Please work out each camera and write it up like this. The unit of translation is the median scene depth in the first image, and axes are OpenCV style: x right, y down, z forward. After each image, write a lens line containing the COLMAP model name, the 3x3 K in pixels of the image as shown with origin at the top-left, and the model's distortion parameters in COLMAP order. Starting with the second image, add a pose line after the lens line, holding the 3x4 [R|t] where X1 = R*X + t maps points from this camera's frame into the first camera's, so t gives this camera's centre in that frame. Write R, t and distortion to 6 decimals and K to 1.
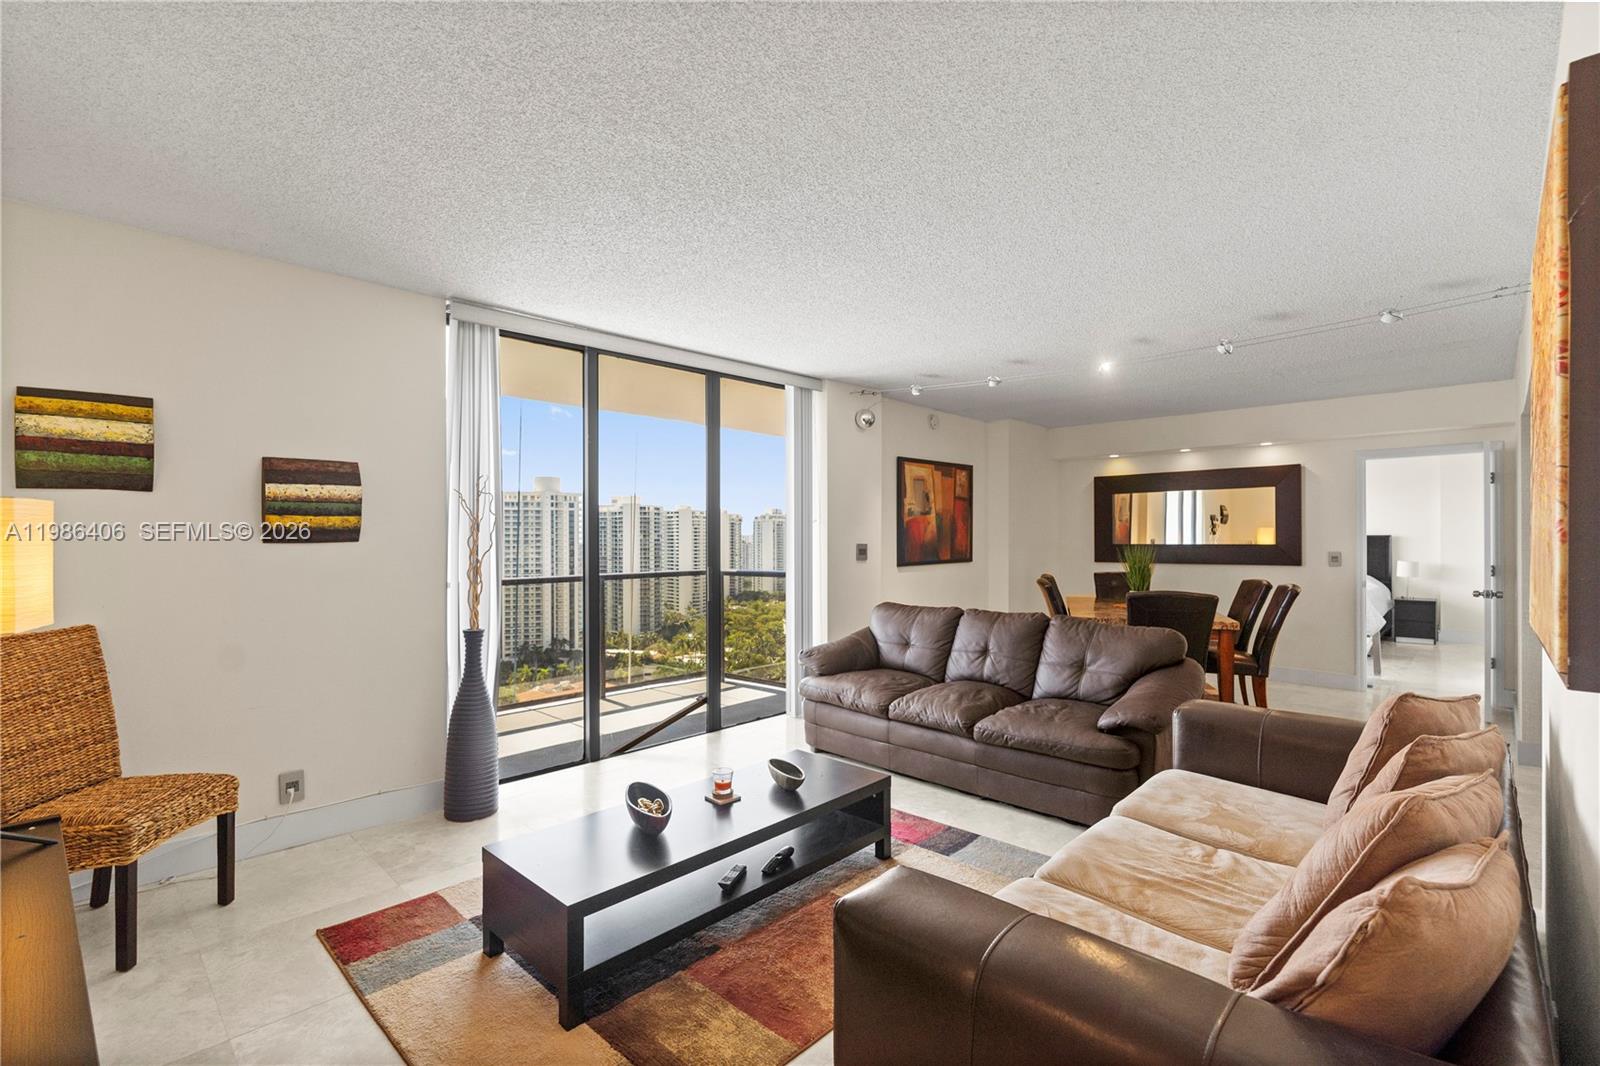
lens RADIAL K [[732.0, 0, 794.7], [0, 732.0, 540.7], [0, 0, 1]] dist [-0.001863, -0.000158]
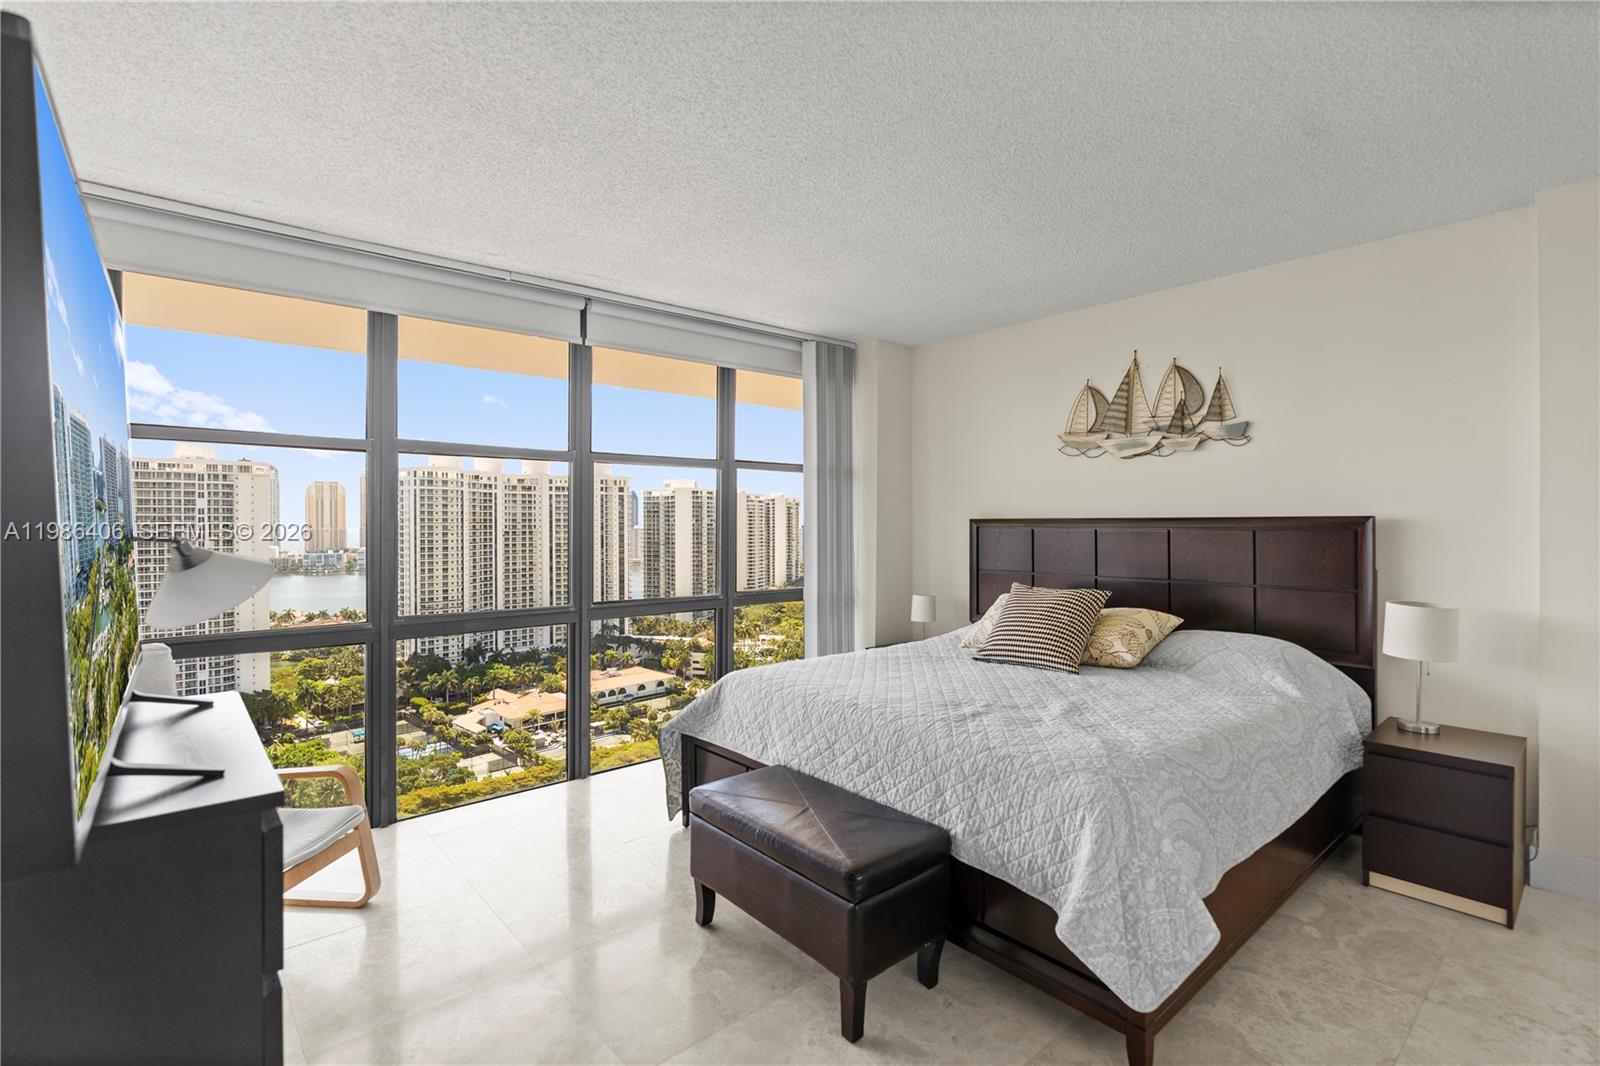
lens RADIAL K [[743.0, 0, 793.3], [0, 743.0, 528.2], [0, 0, 1]] dist [-0.003028, 0.000030]
pose [[0.995401, -0.000721, -0.095789, 0.857135], [0.001117, 0.999991, 0.004084, -0.005591], [0.095785, -0.004172, 0.995393, 0.944101]]
